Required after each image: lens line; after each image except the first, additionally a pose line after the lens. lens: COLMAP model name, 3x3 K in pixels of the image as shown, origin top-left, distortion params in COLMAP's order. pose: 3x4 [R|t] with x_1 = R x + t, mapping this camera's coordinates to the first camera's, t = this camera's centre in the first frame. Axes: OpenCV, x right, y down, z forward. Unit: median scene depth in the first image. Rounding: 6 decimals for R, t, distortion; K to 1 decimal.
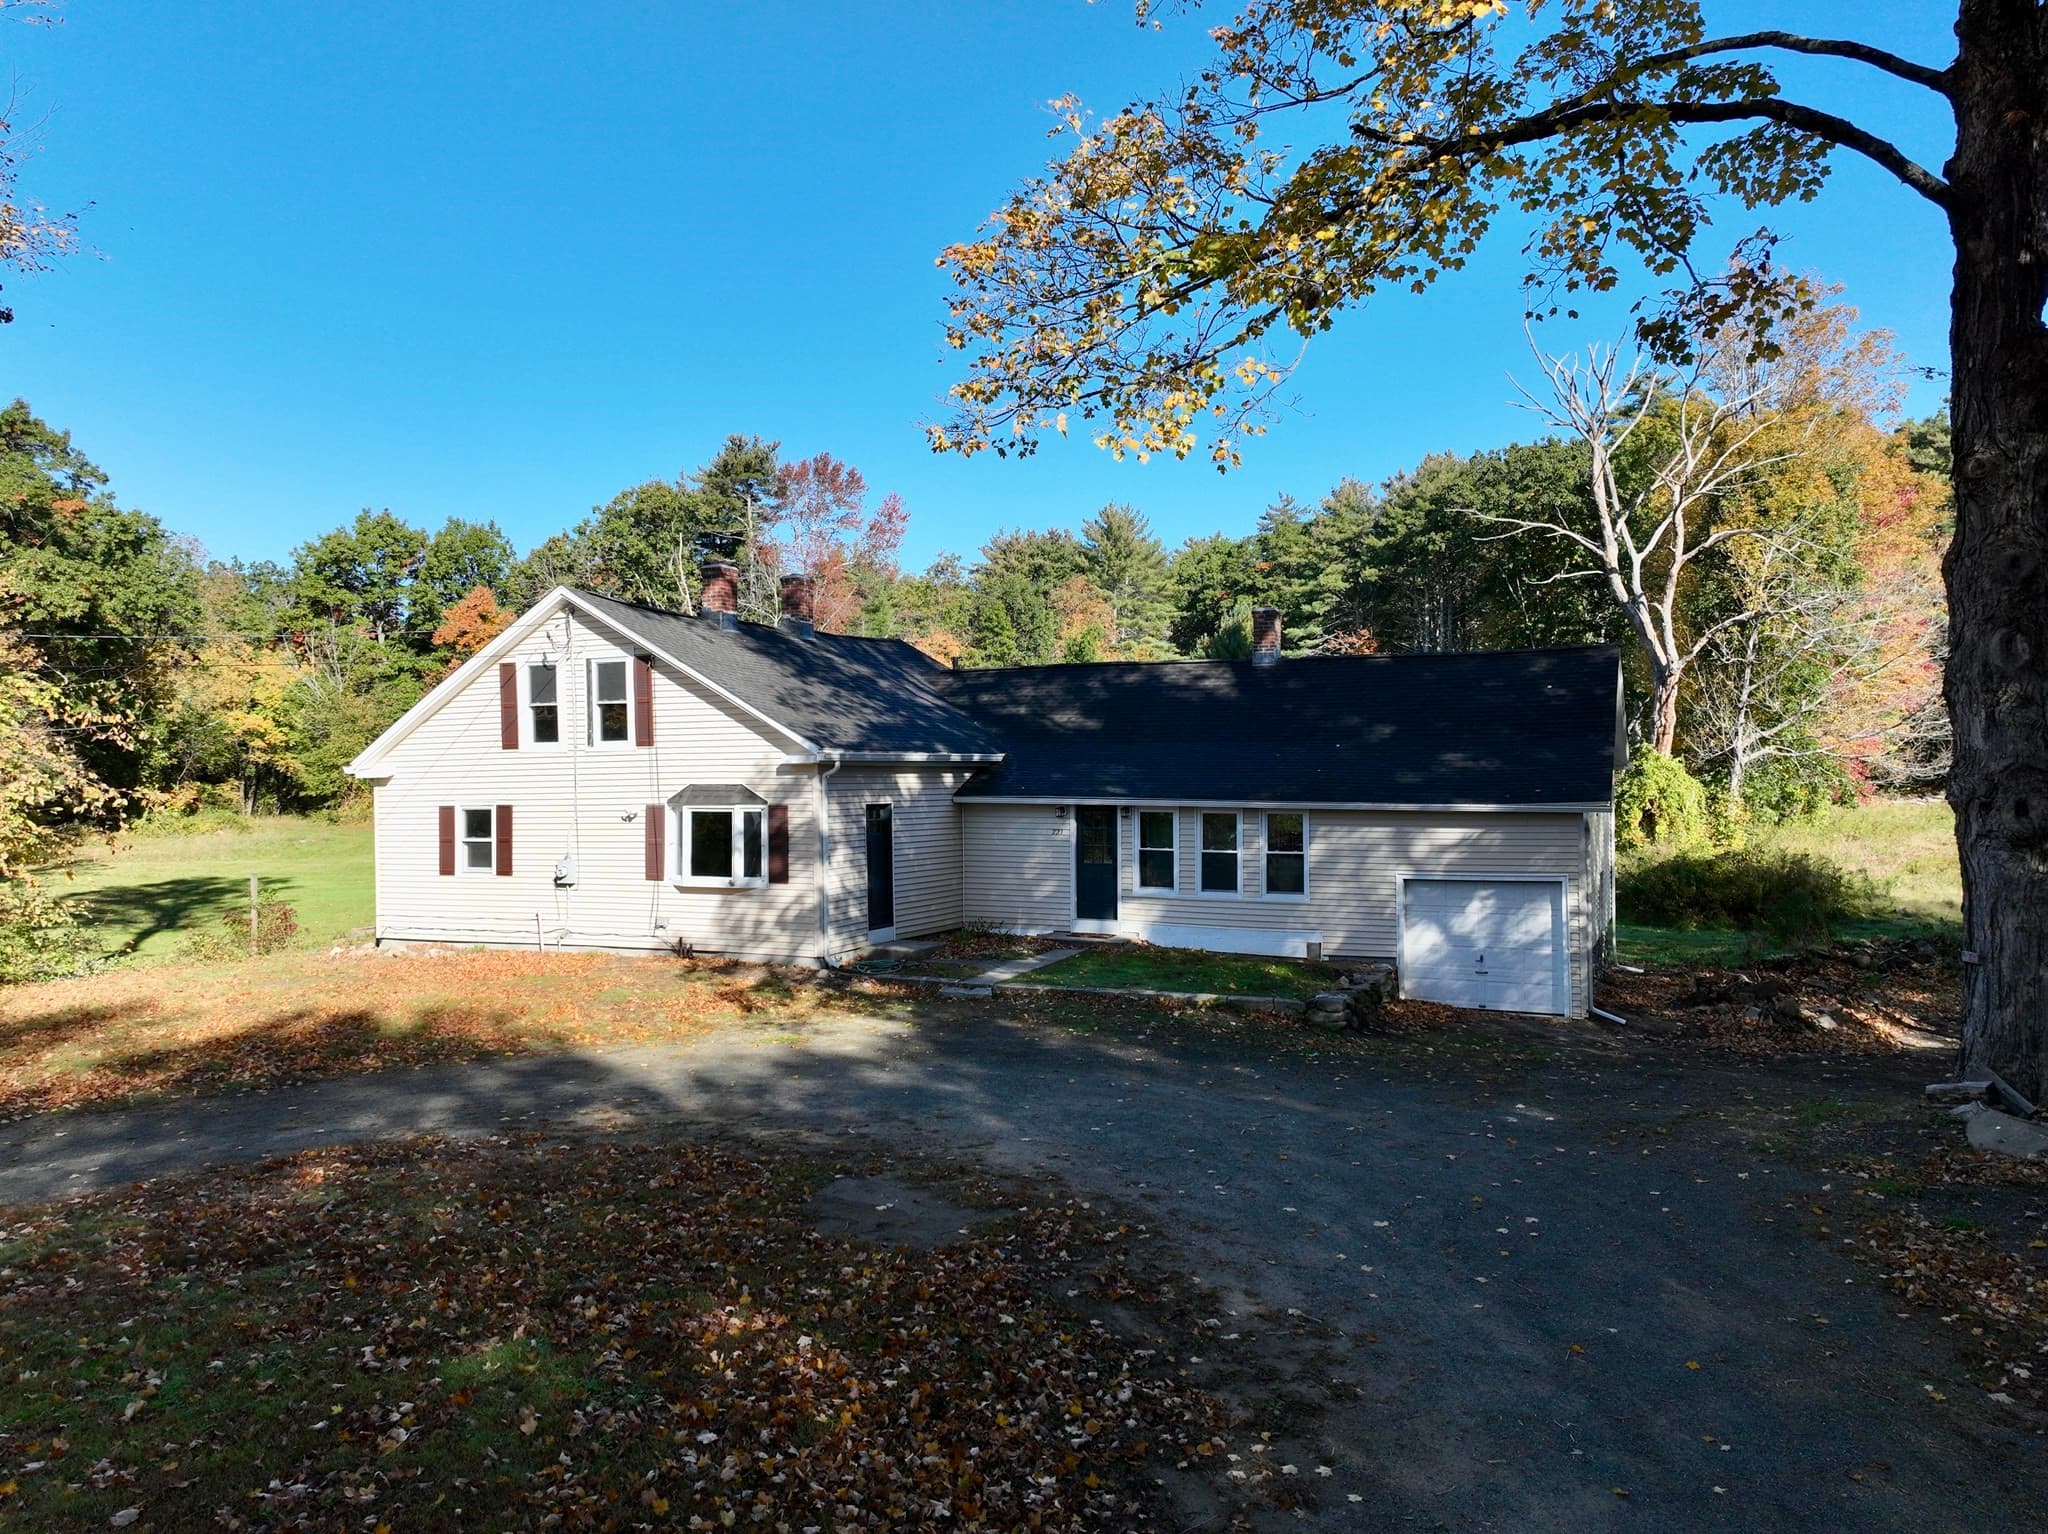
lens RADIAL K [[1438.4, 0, 1016.2], [0, 1438.4, 755.8], [0, 0, 1]] dist [0.001720, 0.004900]
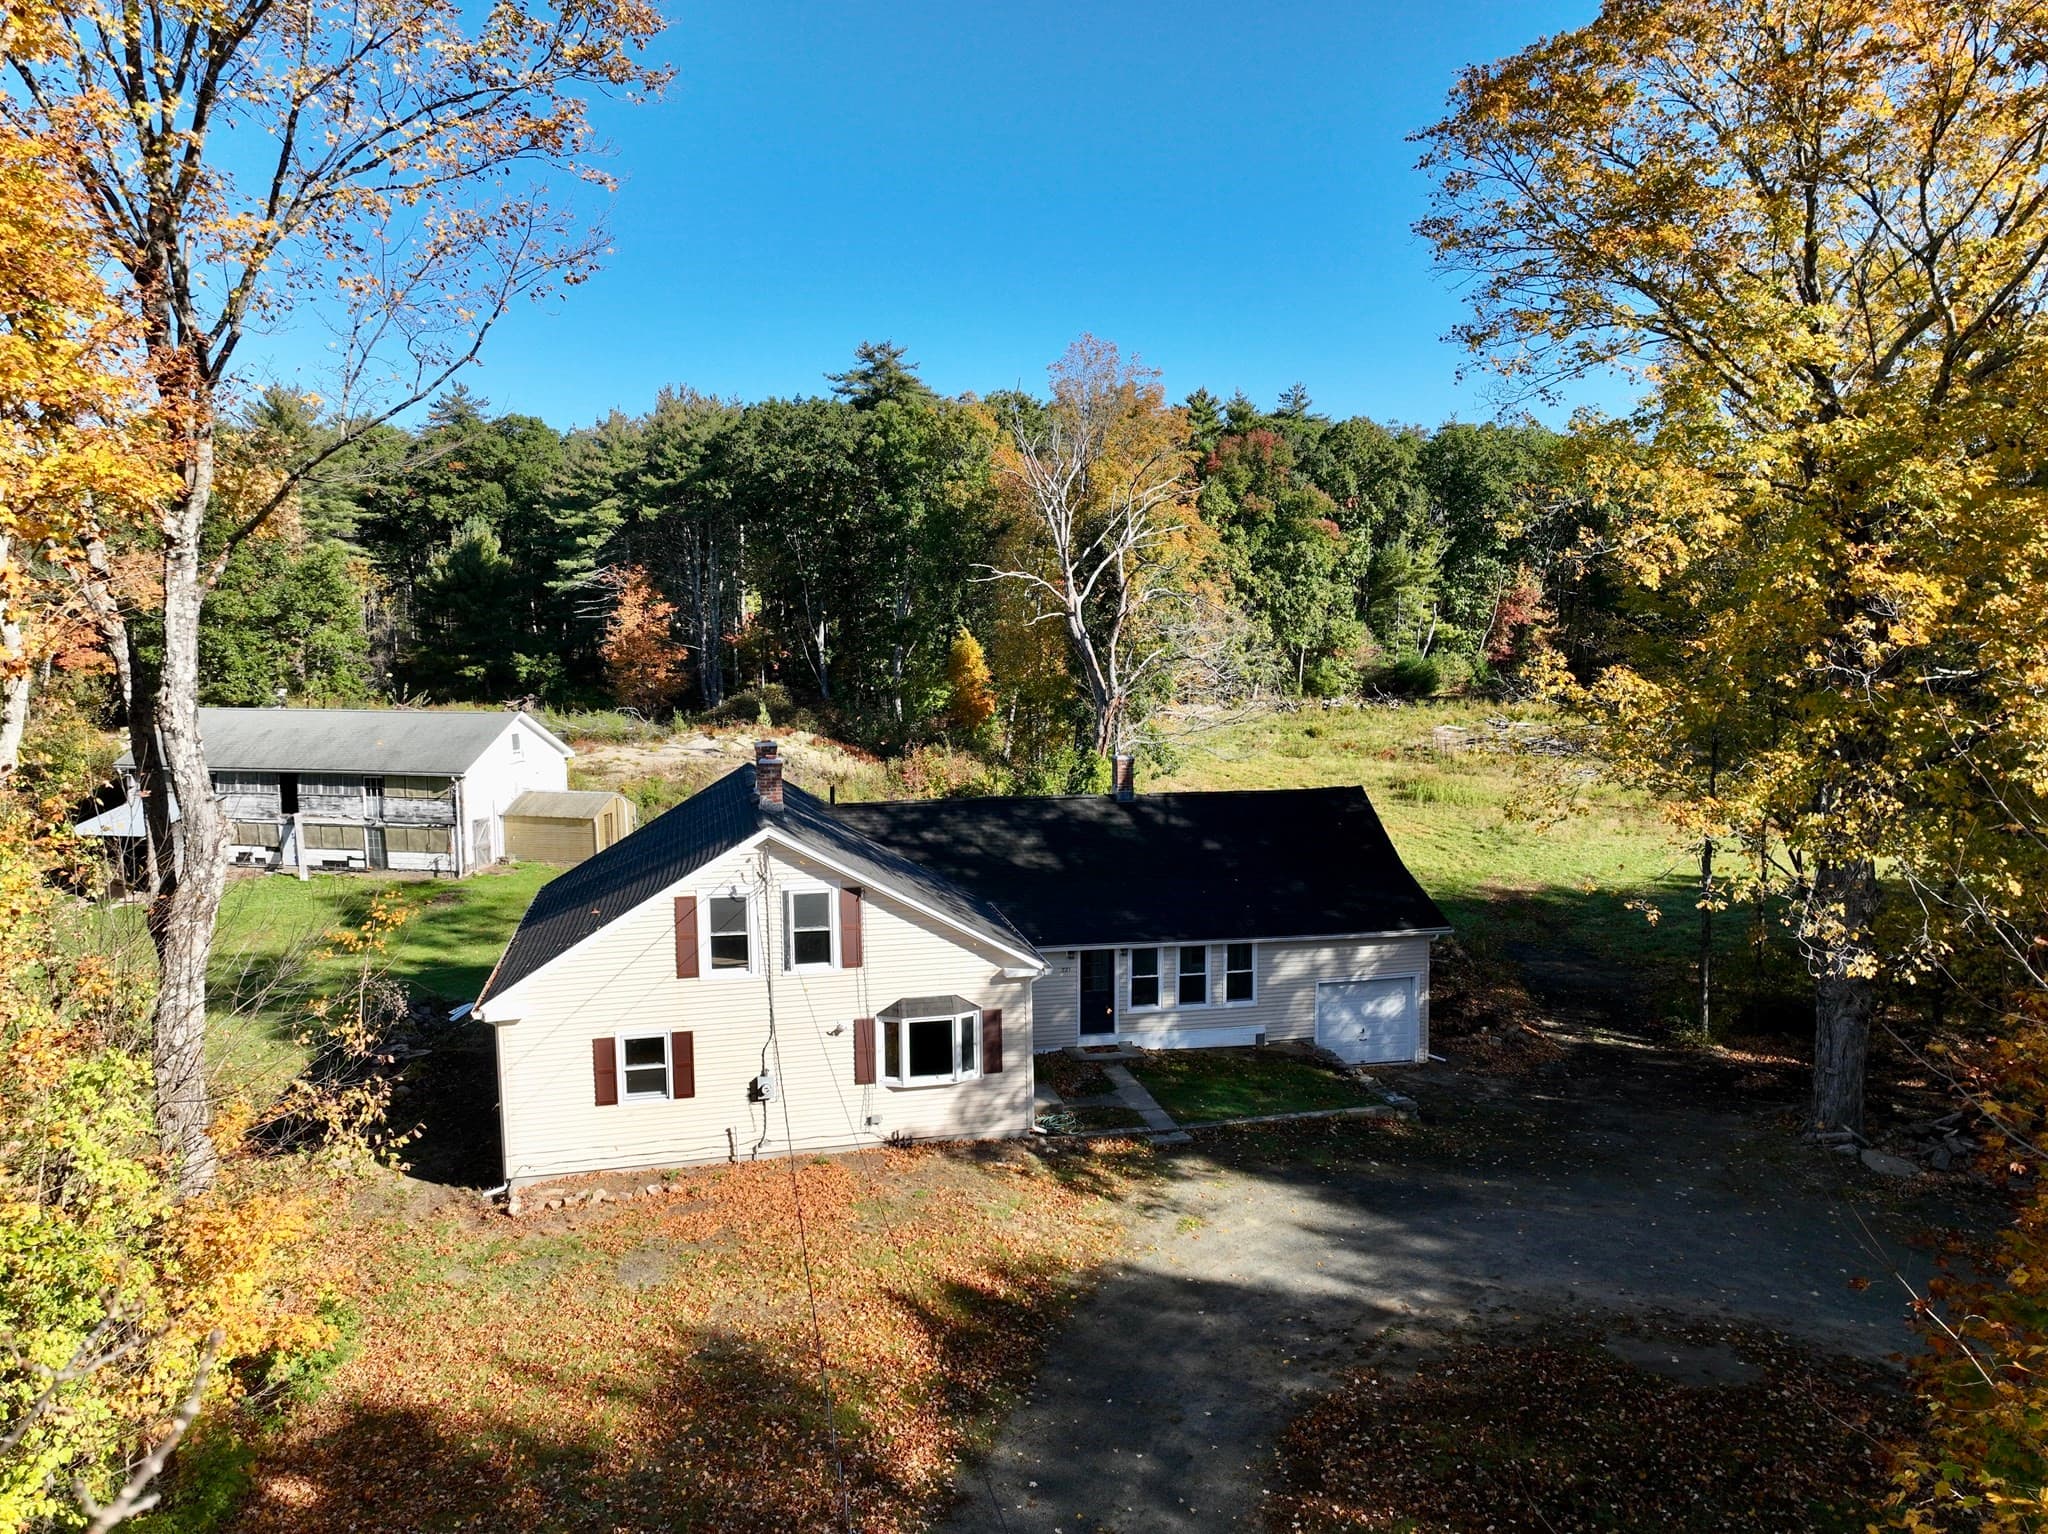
lens RADIAL K [[1438.4, 0, 1016.2], [0, 1438.4, 755.8], [0, 0, 1]] dist [0.001720, 0.004900]
pose [[0.796773, -0.058360, 0.601454, -0.762920], [-0.004628, 0.994707, 0.102648, -0.265651], [-0.604261, -0.084571, 0.792285, 0.055557]]
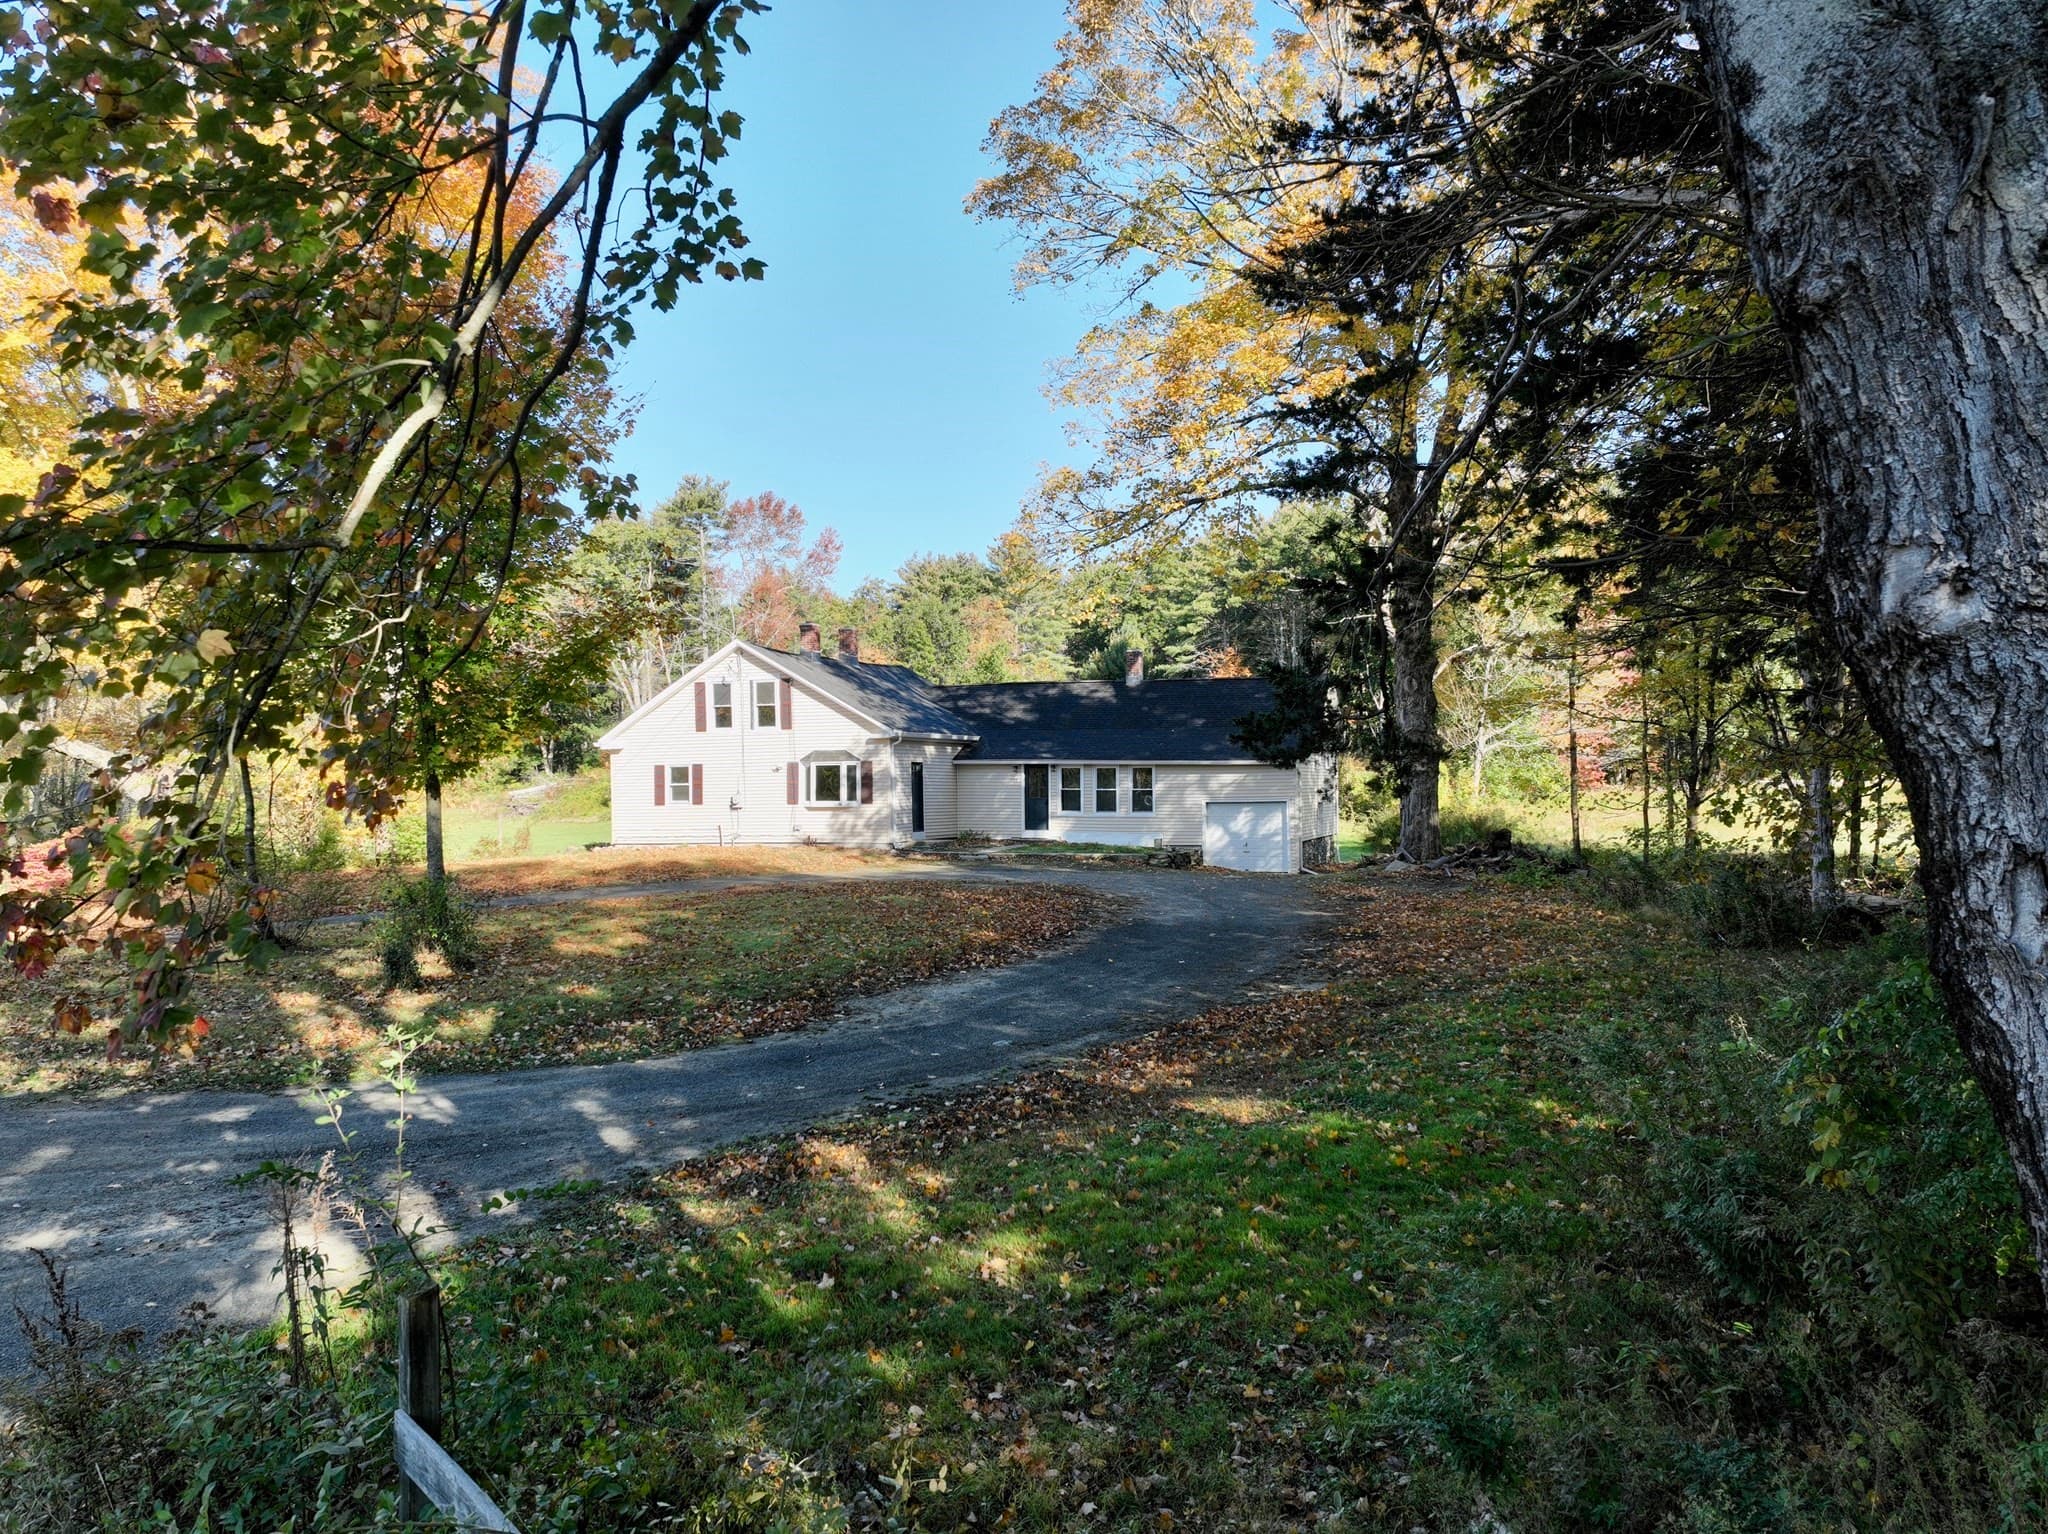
lens RADIAL K [[1438.4, 0, 1016.2], [0, 1438.4, 755.8], [0, 0, 1]] dist [0.001720, 0.004900]
pose [[0.997193, -0.000124, 0.074880, -0.100609], [0.000524, 0.999986, -0.005326, 0.033618], [-0.074878, 0.005350, 0.997178, -0.750979]]
